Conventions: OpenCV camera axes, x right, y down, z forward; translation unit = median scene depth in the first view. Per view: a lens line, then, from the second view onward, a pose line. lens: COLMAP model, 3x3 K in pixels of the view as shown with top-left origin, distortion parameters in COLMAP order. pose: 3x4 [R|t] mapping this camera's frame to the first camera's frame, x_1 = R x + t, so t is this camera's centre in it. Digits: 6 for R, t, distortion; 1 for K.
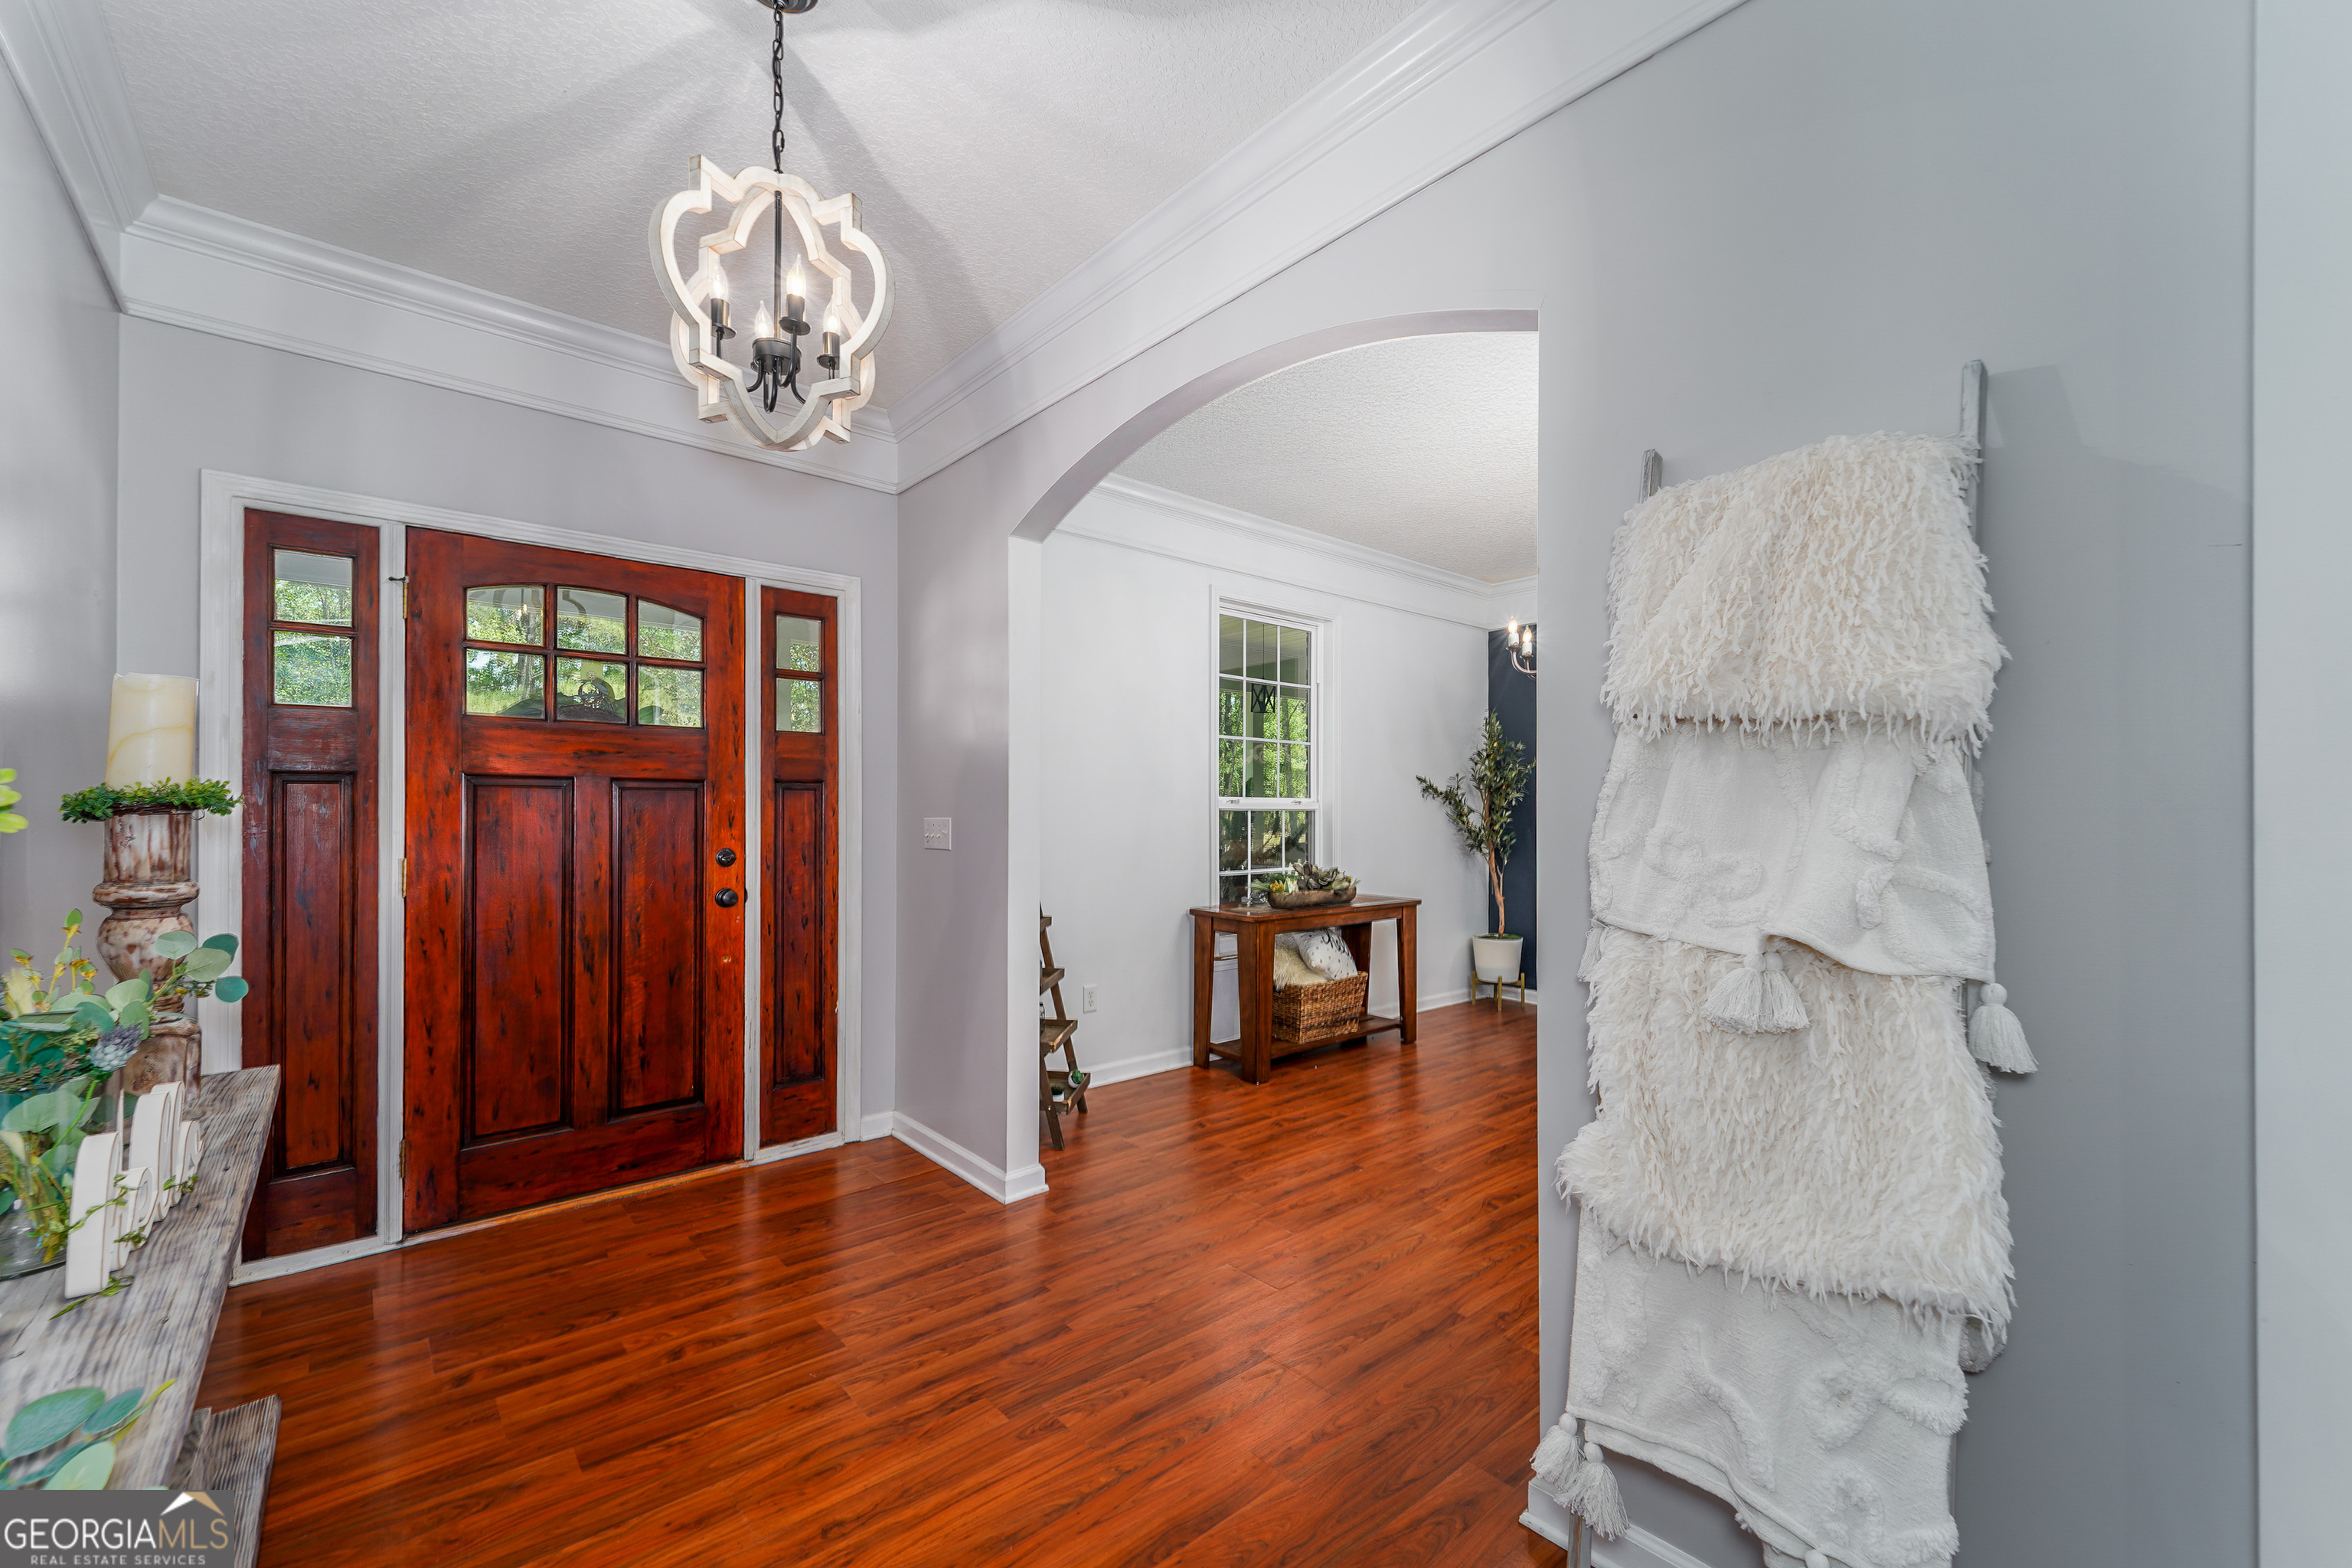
lens RADIAL K [[948.9, 0, 1182.5], [0, 948.9, 794.4], [0, 0, 1]] dist [0.017125, -0.003853]
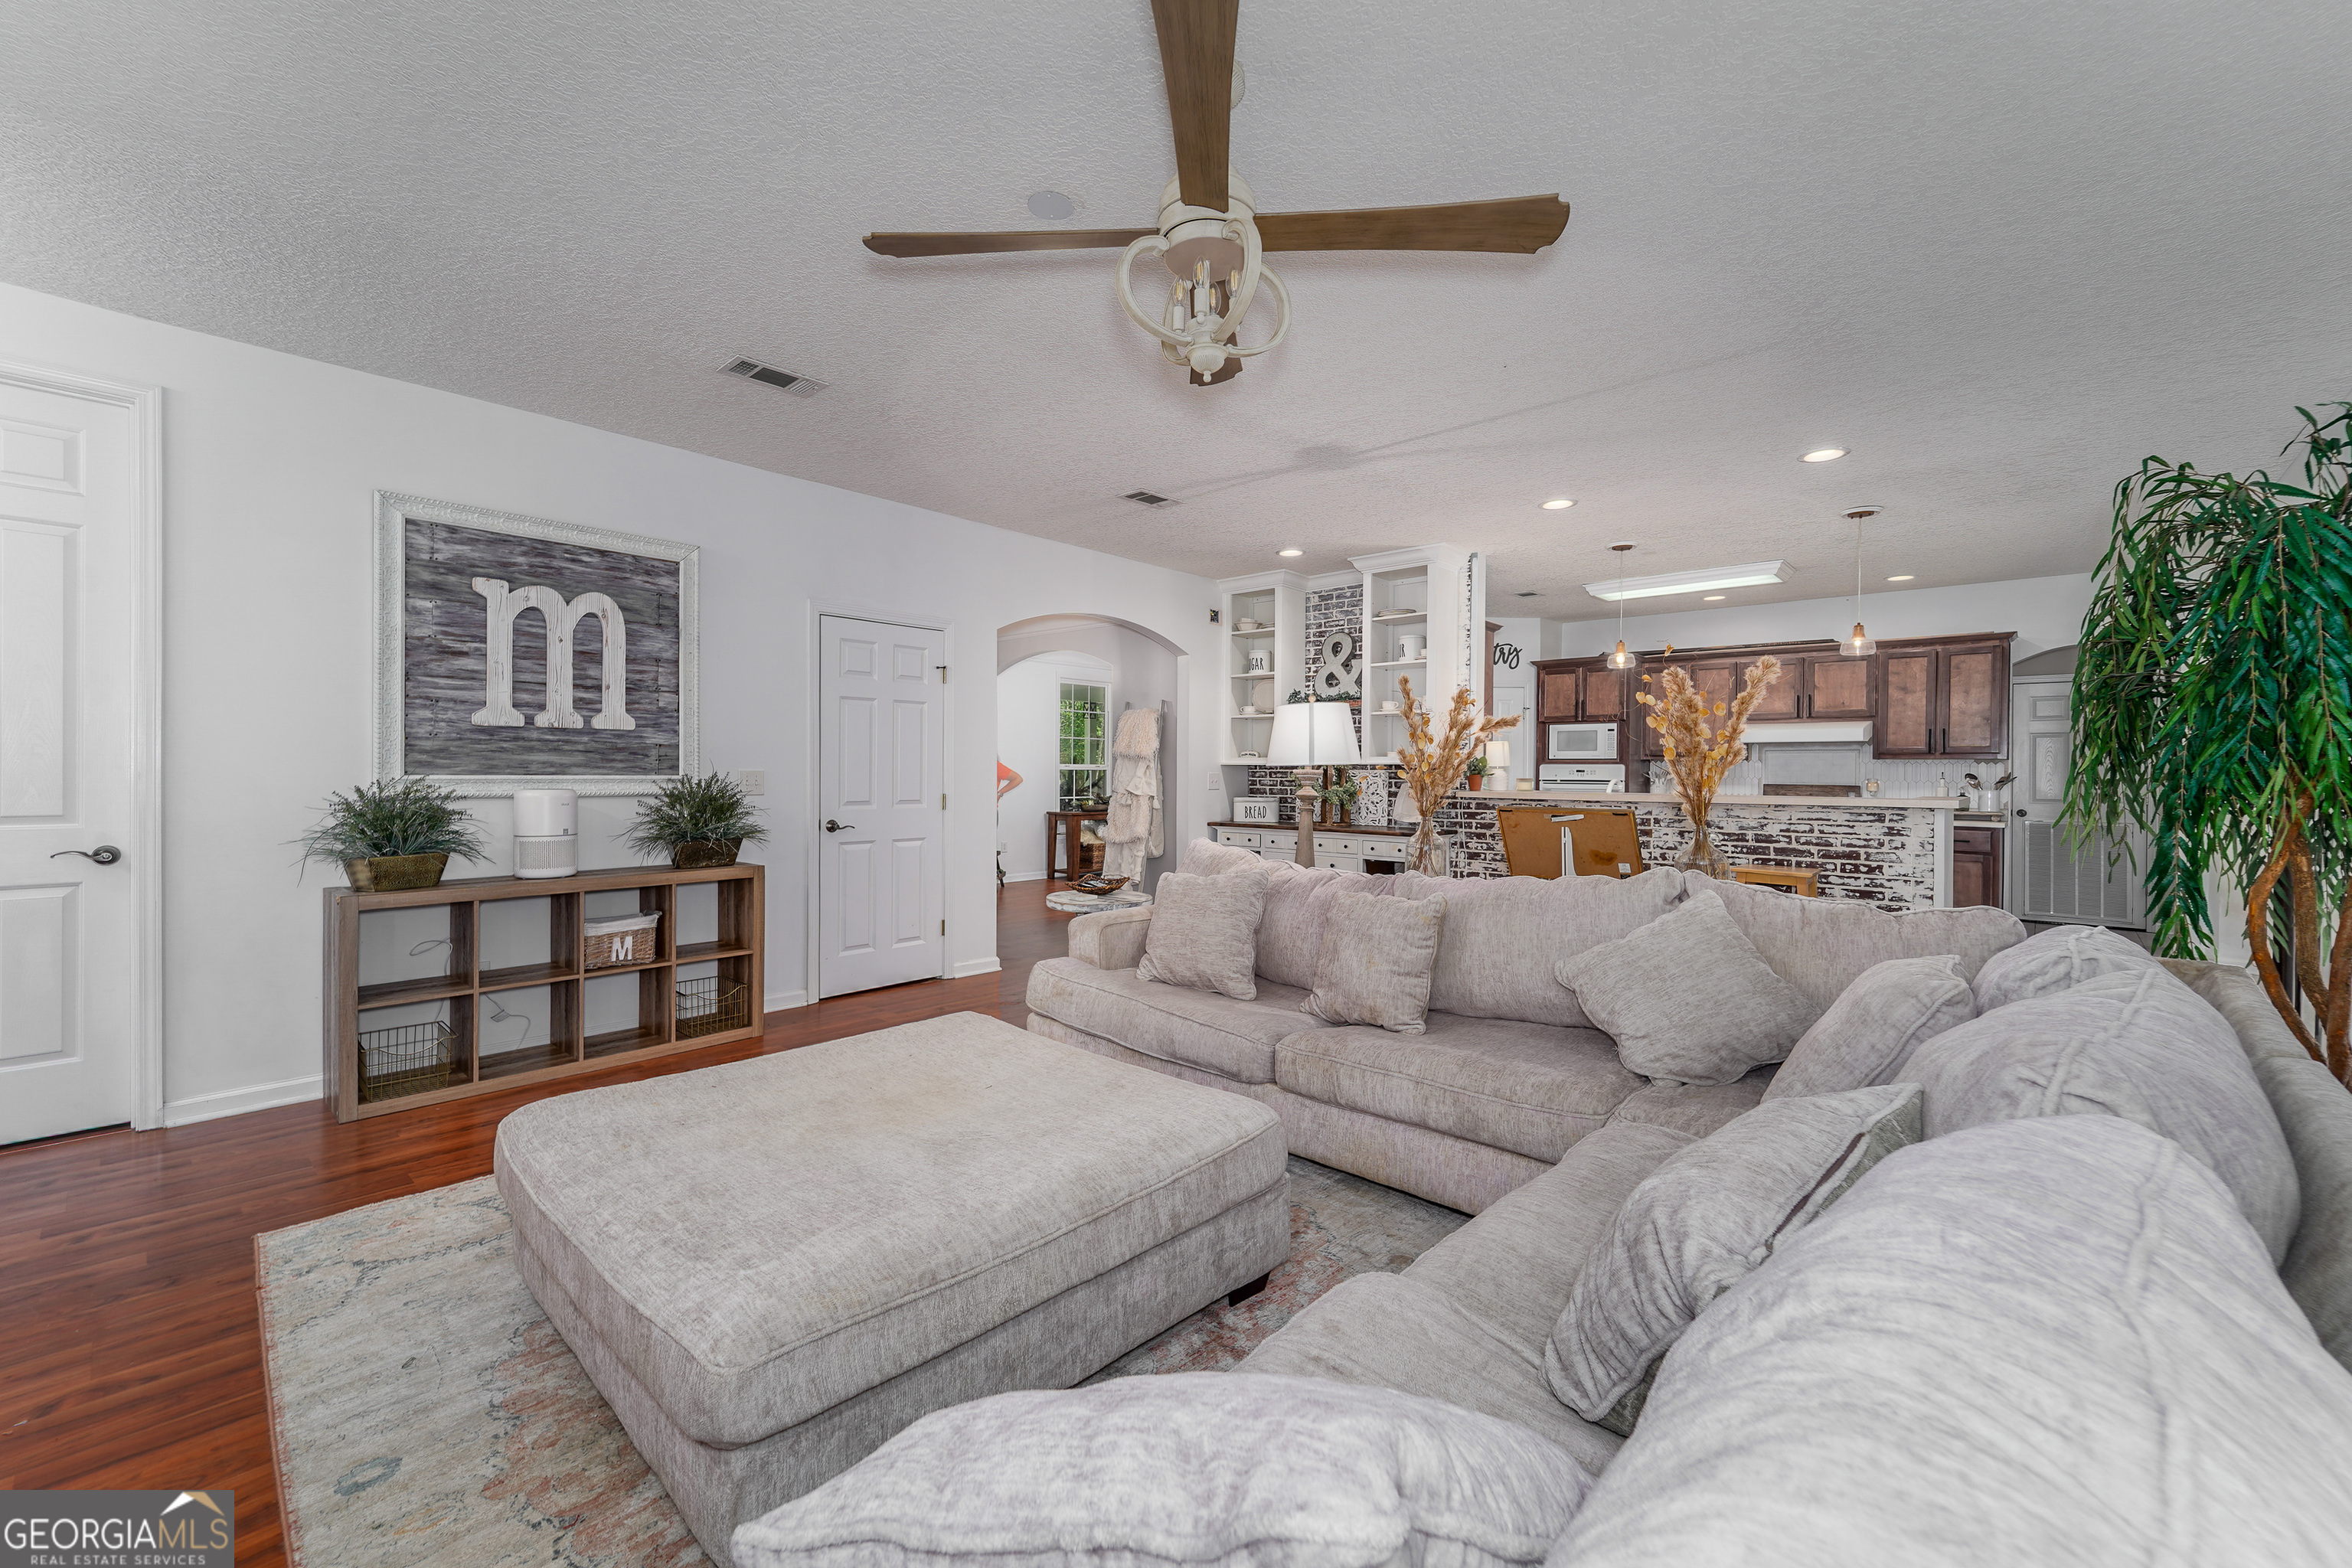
lens RADIAL K [[948.9, 0, 1165.9], [0, 948.9, 770.2], [0, 0, 1]] dist [0.017125, -0.003853]
pose [[0.993211, 0.004044, 0.116257, 0.028786], [-0.006314, 0.999796, 0.019164, -0.029810], [-0.116156, -0.019768, 0.993034, -1.359265]]
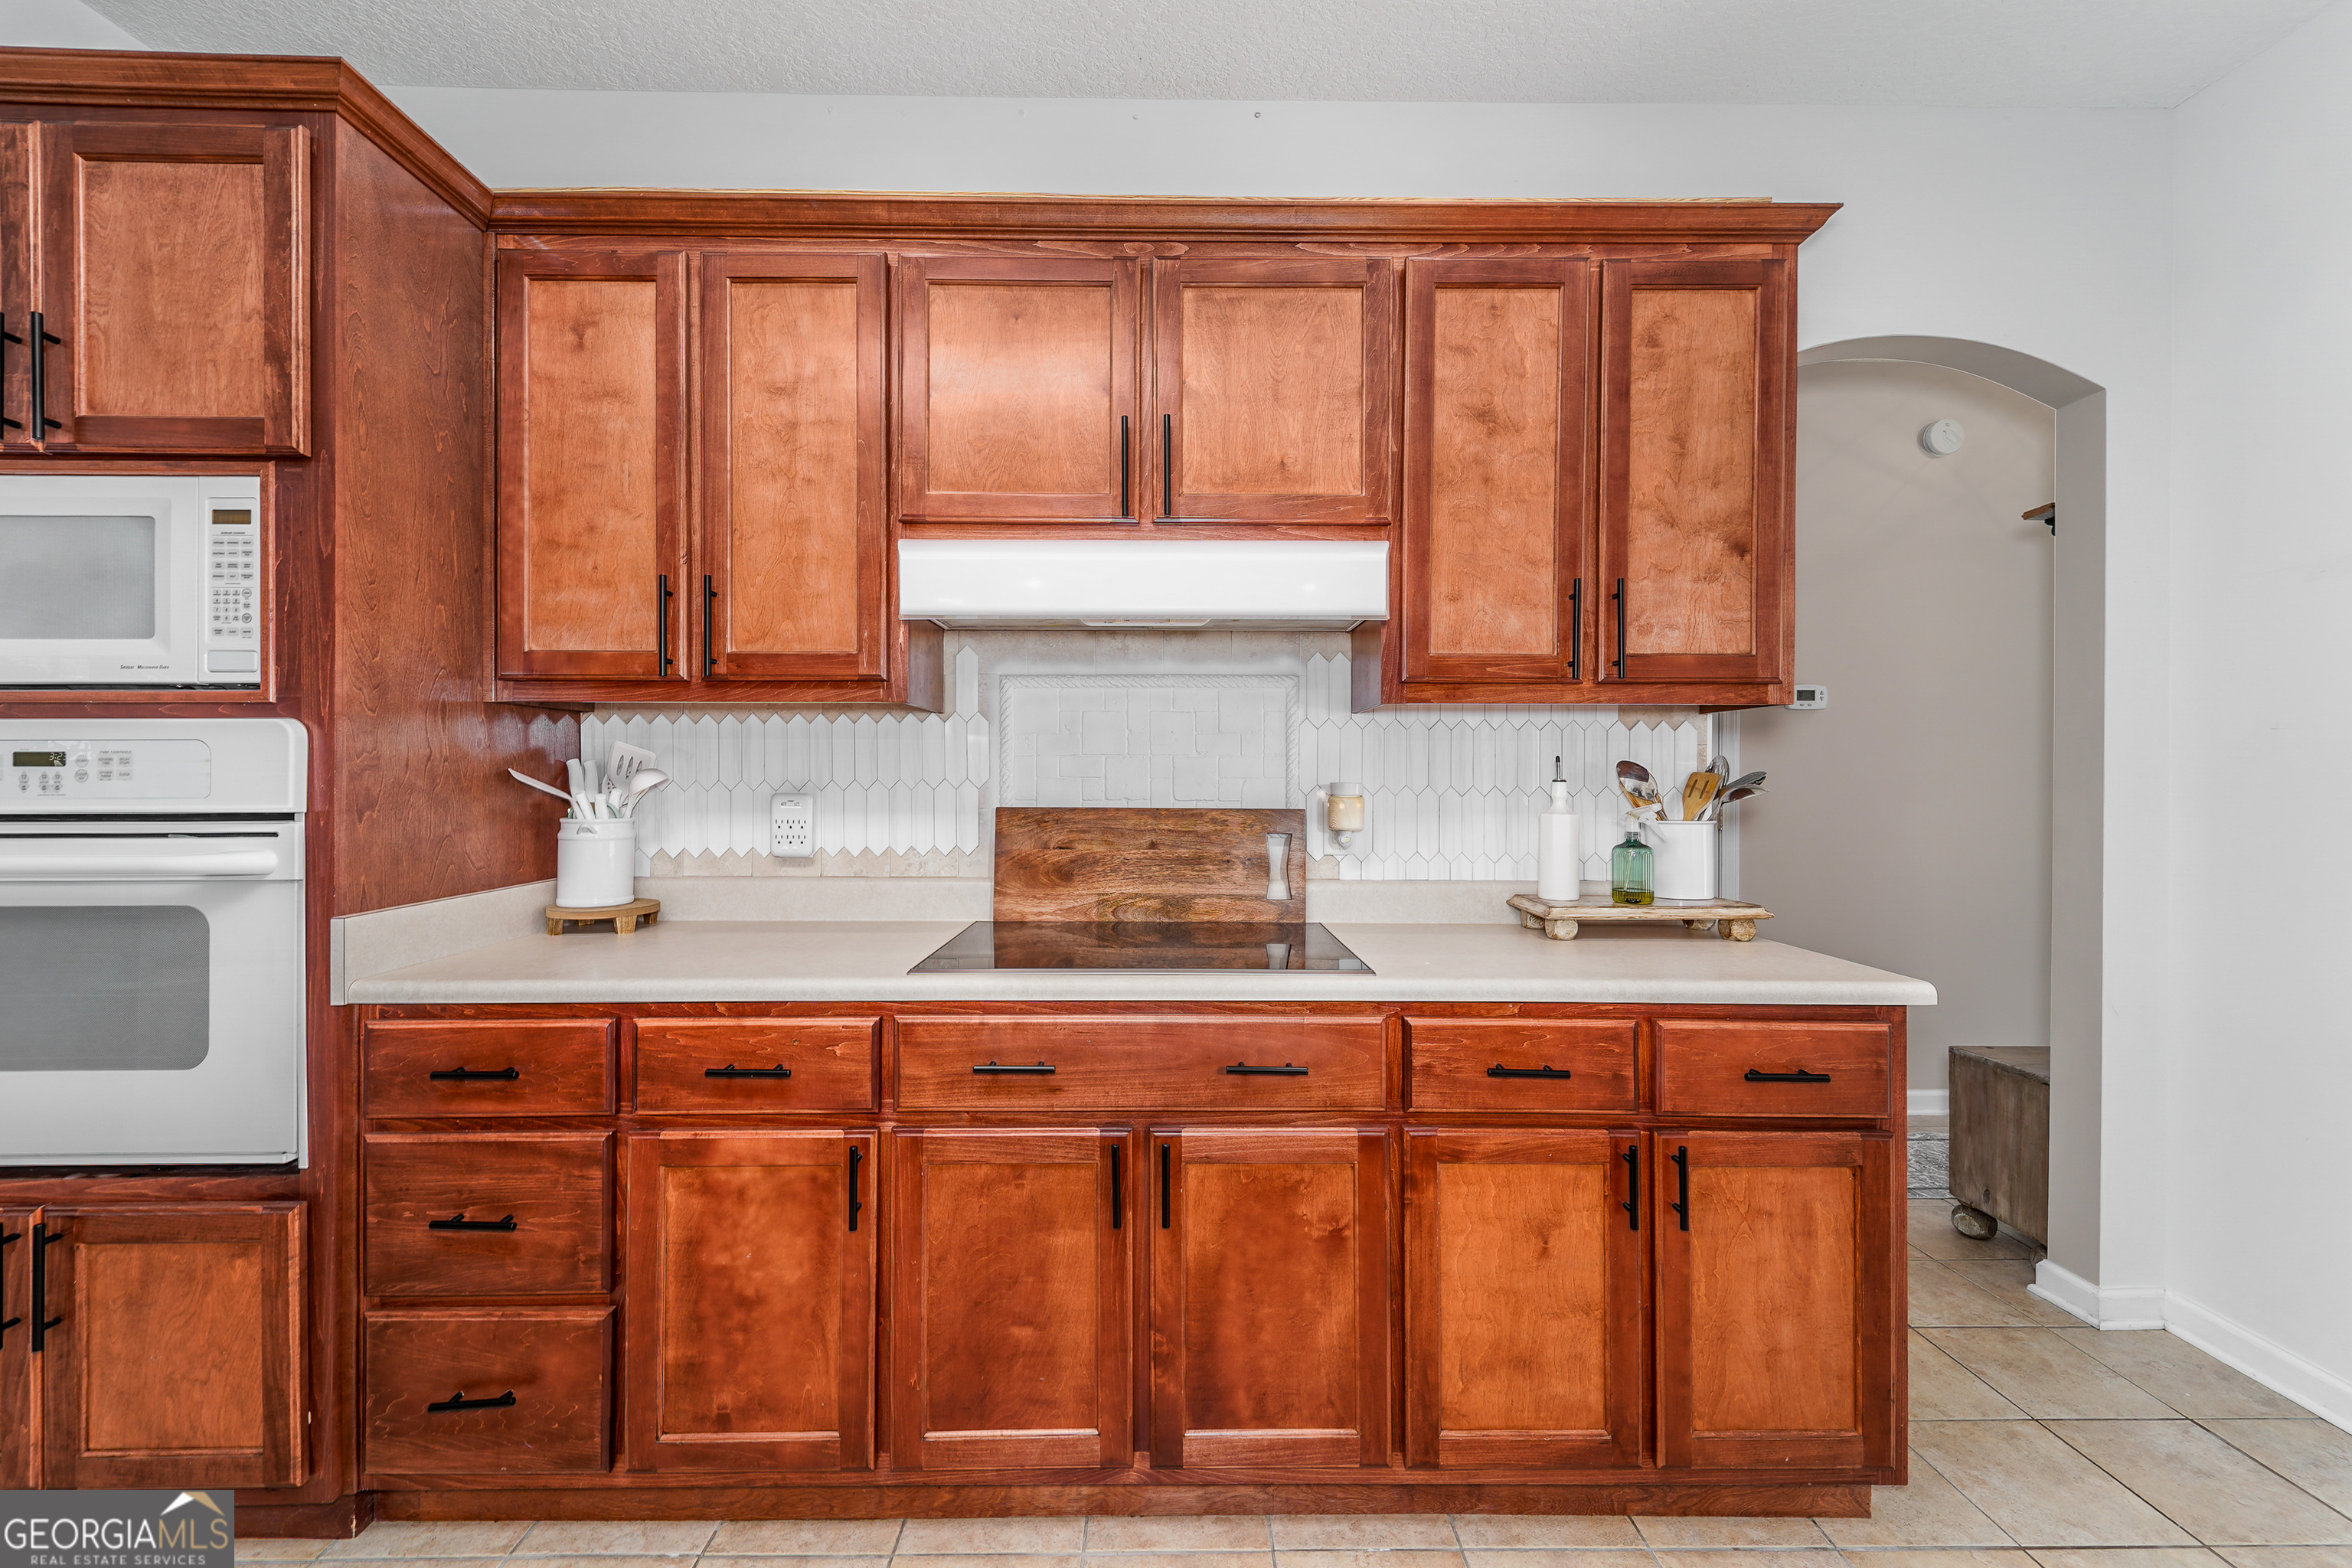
lens RADIAL K [[948.9, 0, 1177.3], [0, 948.9, 769.7], [0, 0, 1]] dist [0.017125, -0.003853]
pose [[0.645770, -0.004206, 0.763520, 1.090469], [-0.013599, 0.999763, 0.017009, -0.002275], [-0.763411, -0.021367, 0.645560, -0.032199]]
